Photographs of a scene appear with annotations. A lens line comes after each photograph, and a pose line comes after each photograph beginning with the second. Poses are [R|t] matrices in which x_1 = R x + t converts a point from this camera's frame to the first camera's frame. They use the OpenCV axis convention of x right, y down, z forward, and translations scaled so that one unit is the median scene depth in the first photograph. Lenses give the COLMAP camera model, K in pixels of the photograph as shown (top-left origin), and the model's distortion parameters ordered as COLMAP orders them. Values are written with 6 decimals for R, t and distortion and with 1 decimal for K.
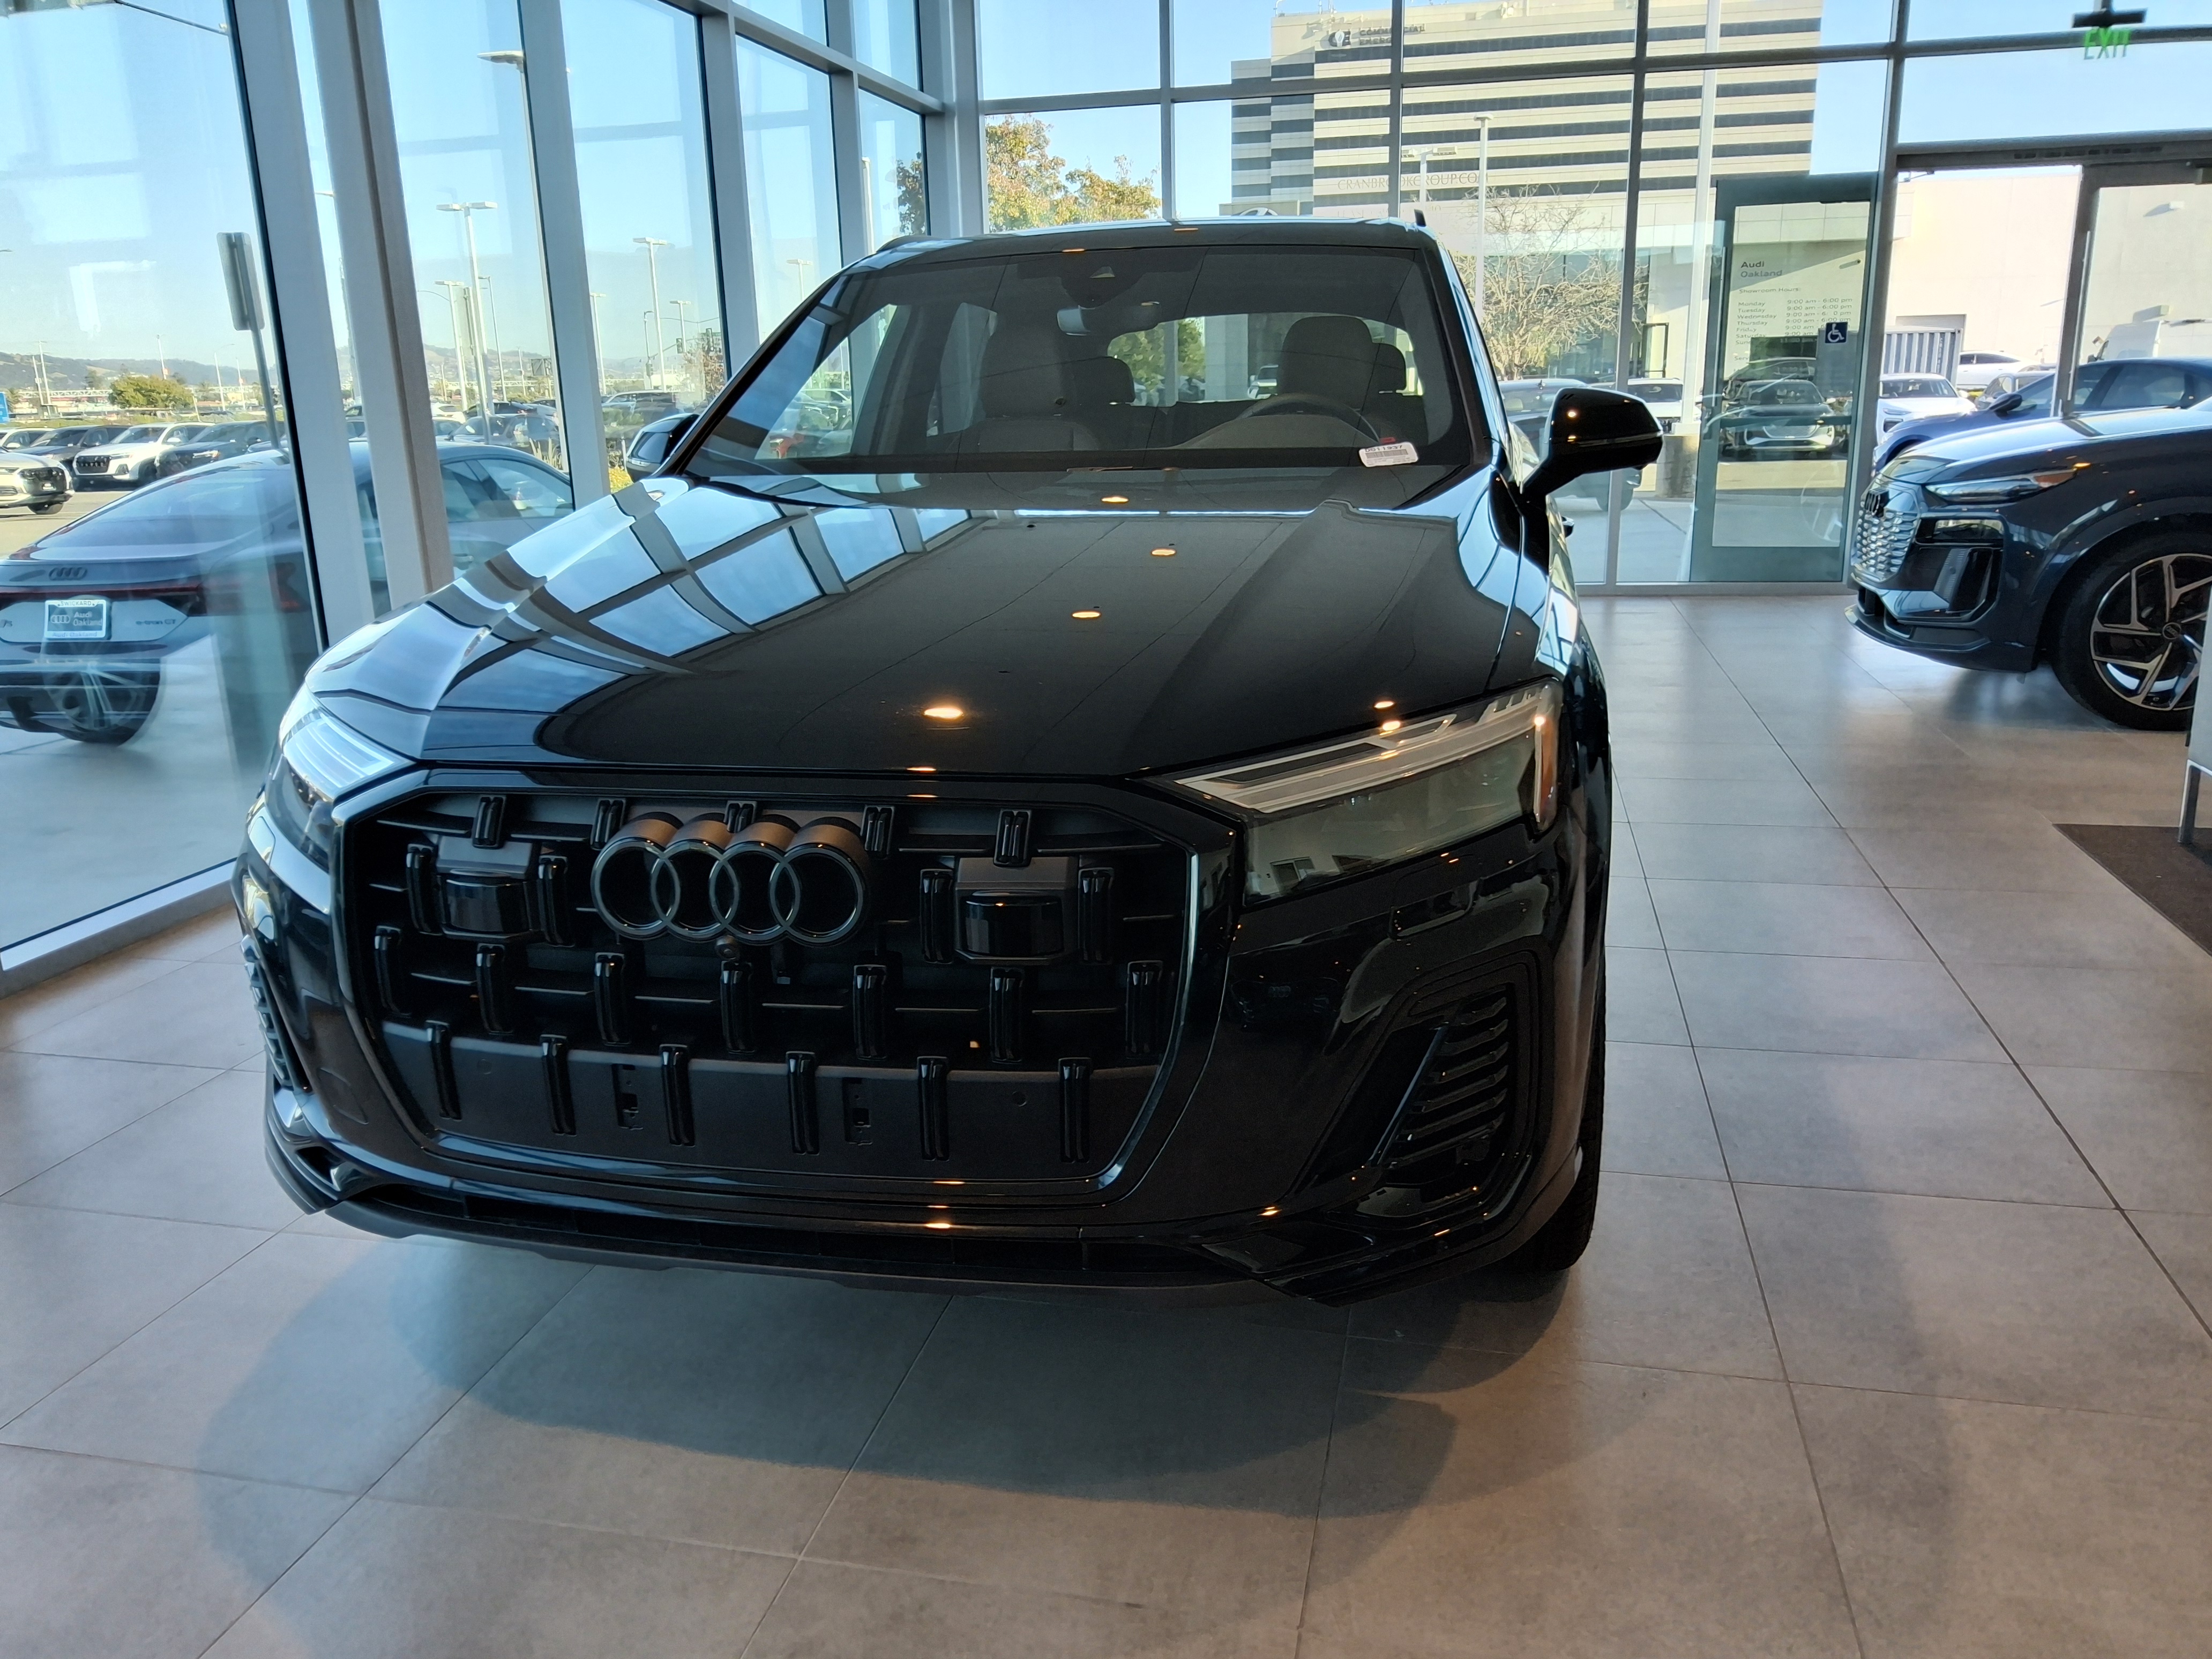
lens RADIAL K [[1685.5, 0, 1126.7], [0, 1685.5, 835.6], [0, 0, 1]] dist [0.017434, -0.006510]
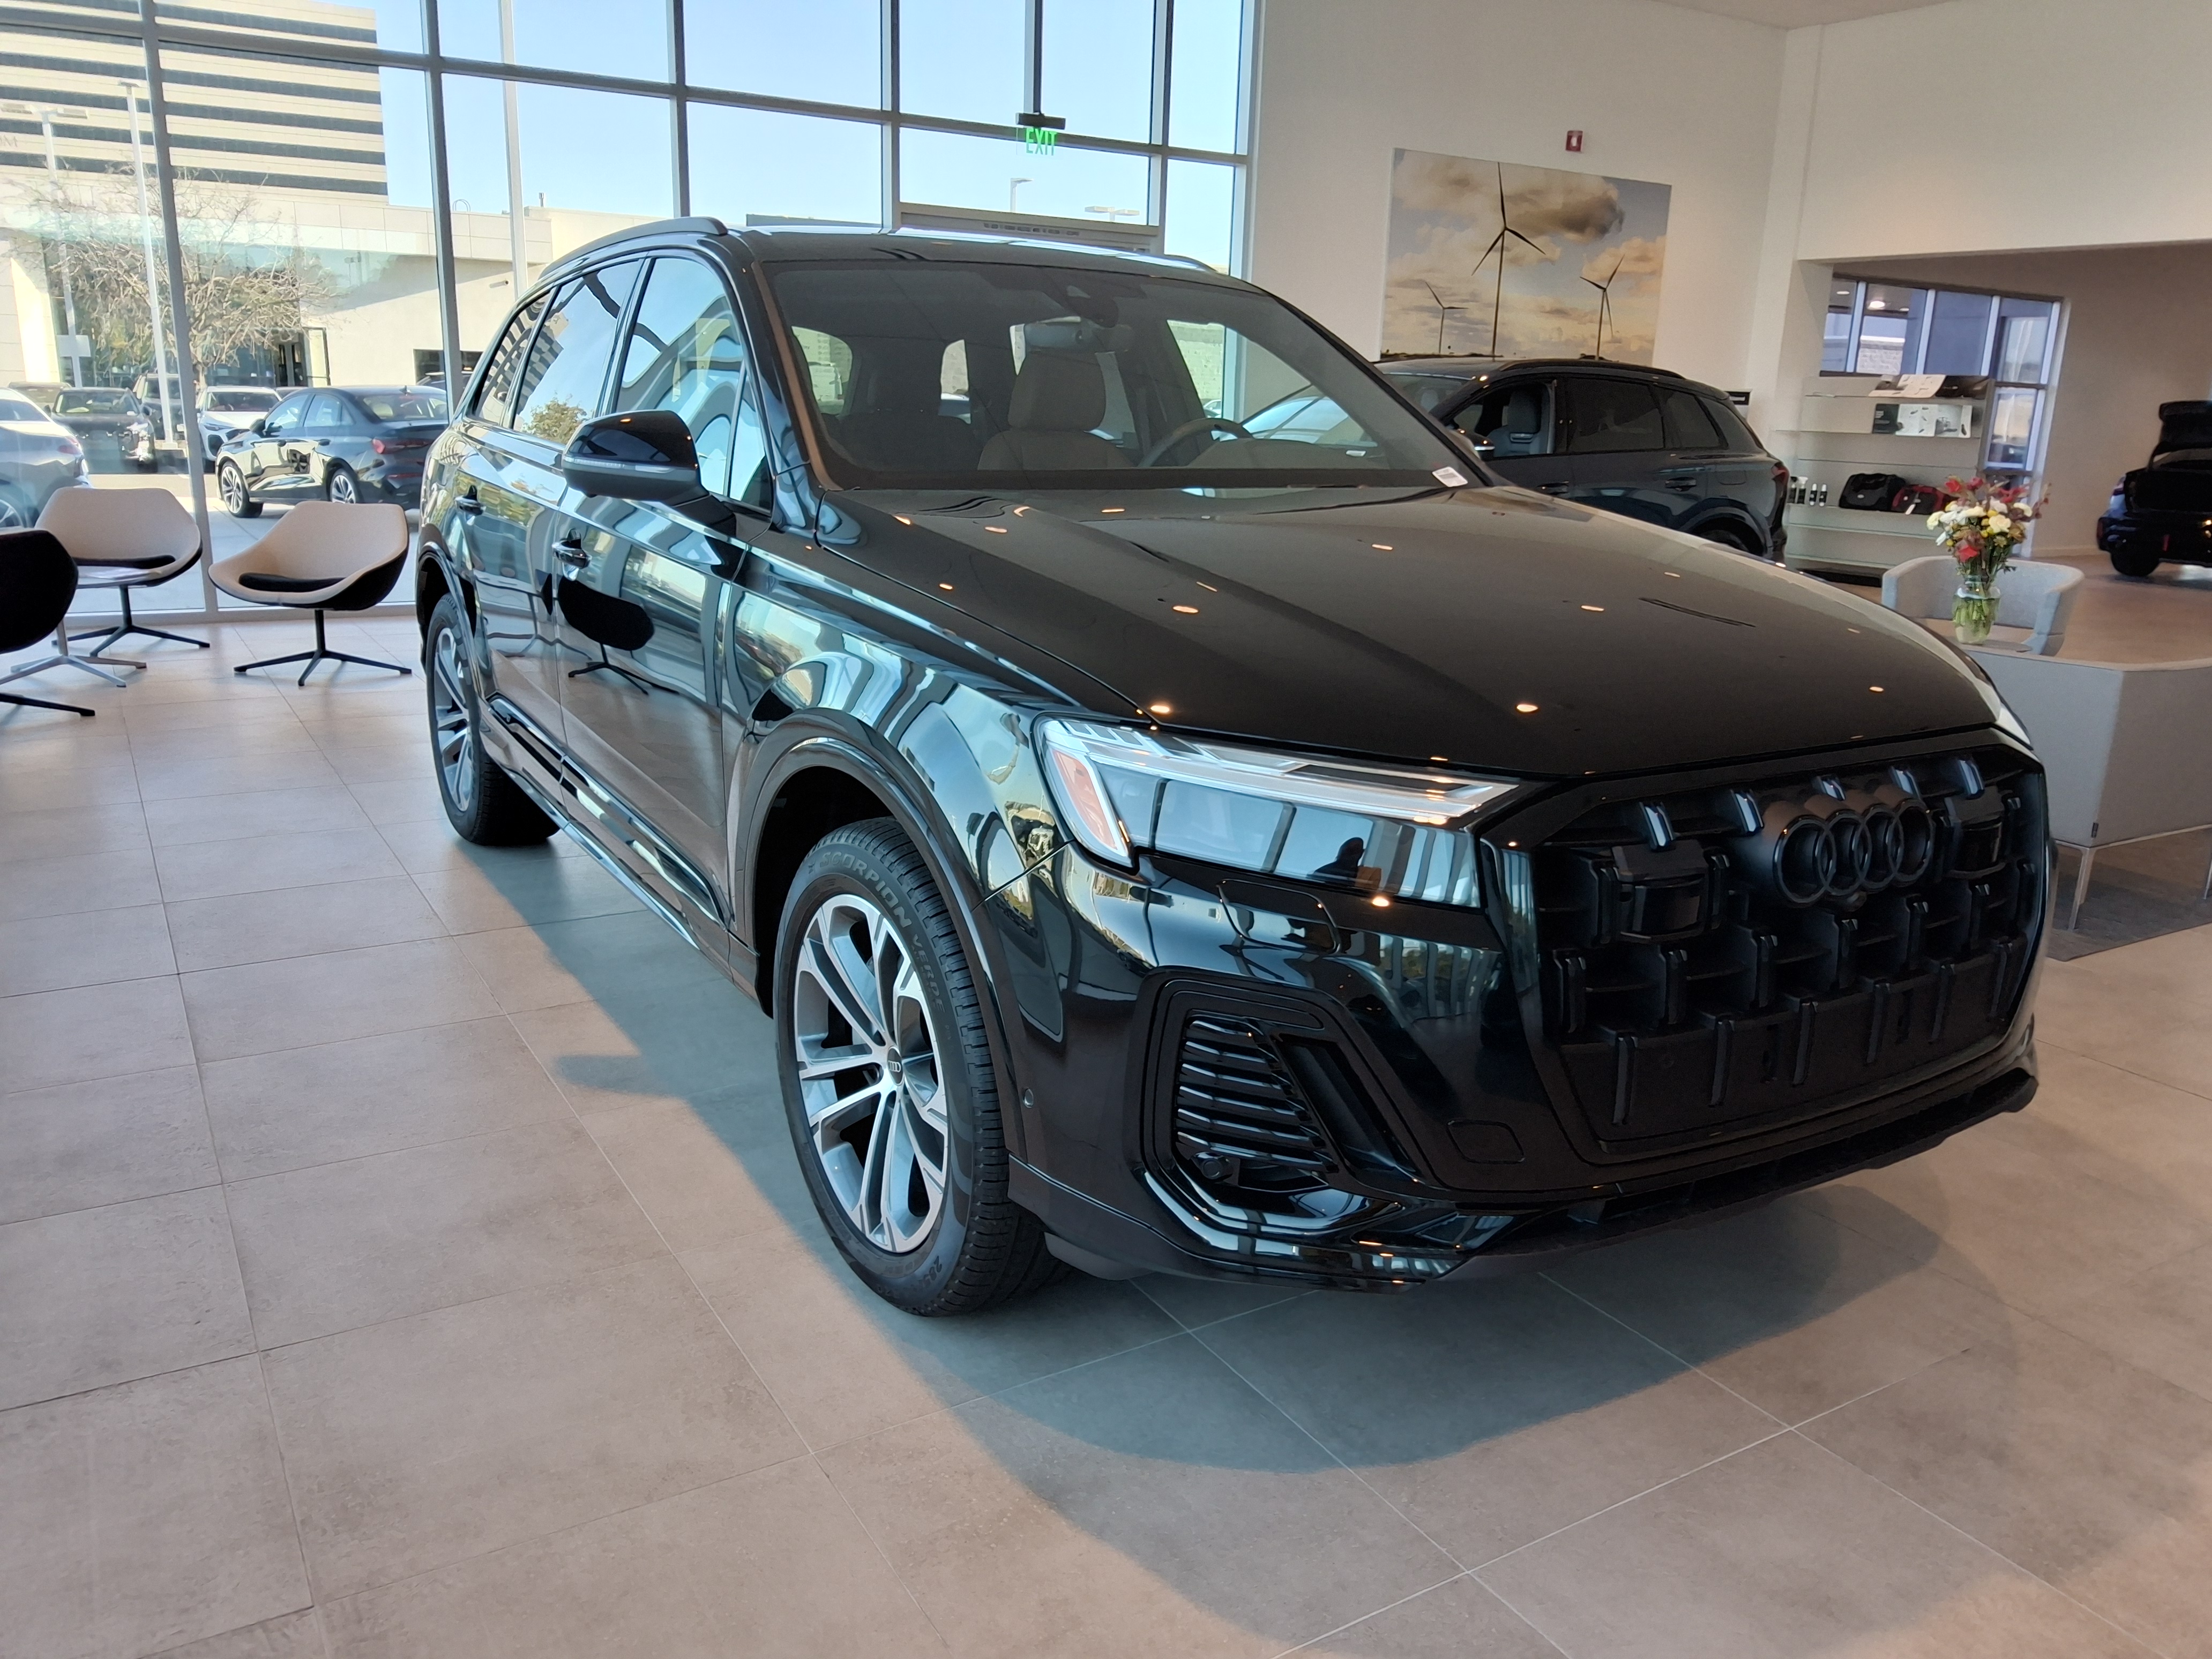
lens RADIAL K [[1685.5, 0, 1116.0], [0, 1685.5, 825.7], [0, 0, 1]] dist [0.017434, -0.006510]
pose [[0.723548, -0.136381, 0.676668, -0.279053], [0.144871, 0.988458, 0.044314, -0.022311], [-0.674901, 0.065966, 0.734954, 0.095684]]
